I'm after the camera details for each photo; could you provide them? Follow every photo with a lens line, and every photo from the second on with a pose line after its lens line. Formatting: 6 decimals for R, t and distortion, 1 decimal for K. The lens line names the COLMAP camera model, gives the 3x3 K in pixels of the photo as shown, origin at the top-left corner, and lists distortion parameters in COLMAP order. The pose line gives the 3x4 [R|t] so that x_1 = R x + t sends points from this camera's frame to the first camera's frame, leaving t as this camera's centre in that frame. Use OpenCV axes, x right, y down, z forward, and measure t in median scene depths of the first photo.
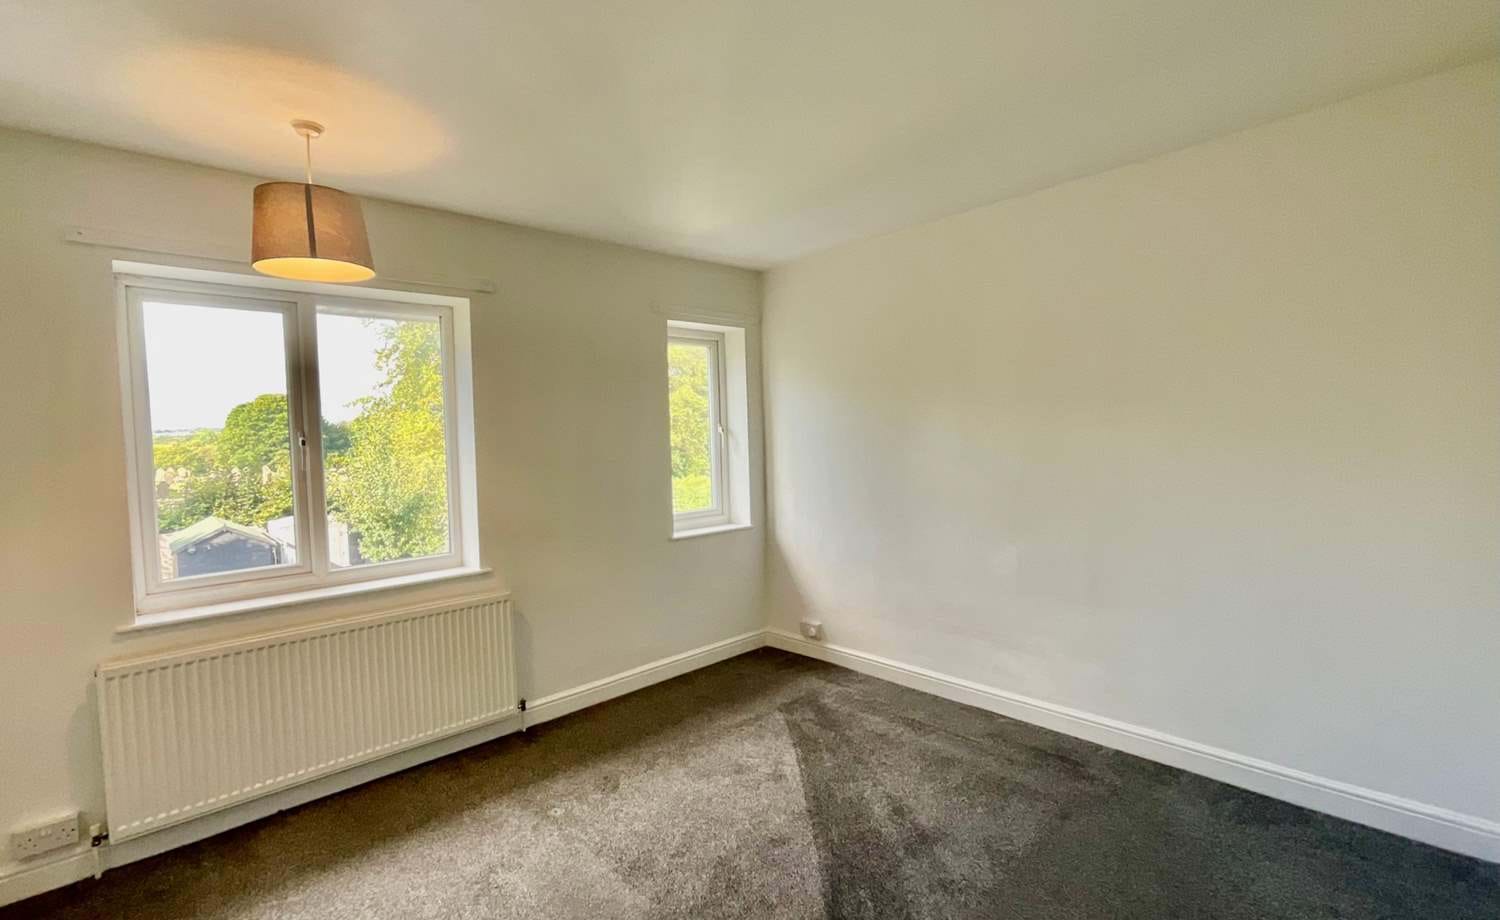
lens RADIAL K [[609.9, 0, 758.2], [0, 609.9, 463.0], [0, 0, 1]] dist [-0.000530, 0.000274]
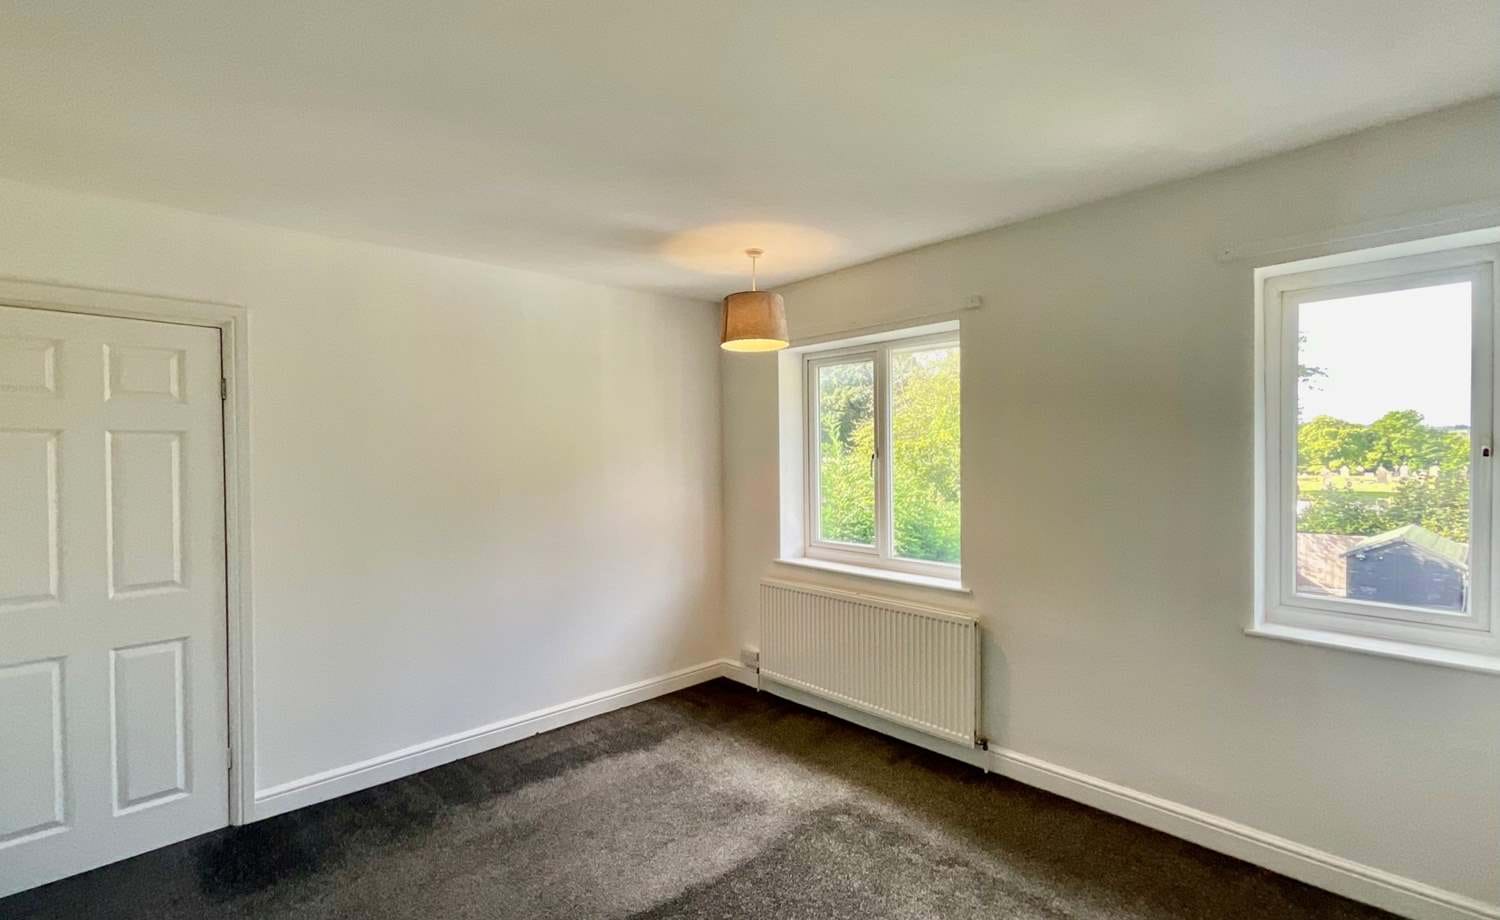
lens RADIAL K [[642.3, 0, 748.5], [0, 642.3, 472.8], [0, 0, 1]] dist [0.000796, 0.000244]
pose [[0.044577, 0.054495, -0.997519, 0.607641], [-0.038782, 0.997853, 0.052780, -0.057528], [0.998253, 0.036333, 0.046594, 0.644068]]
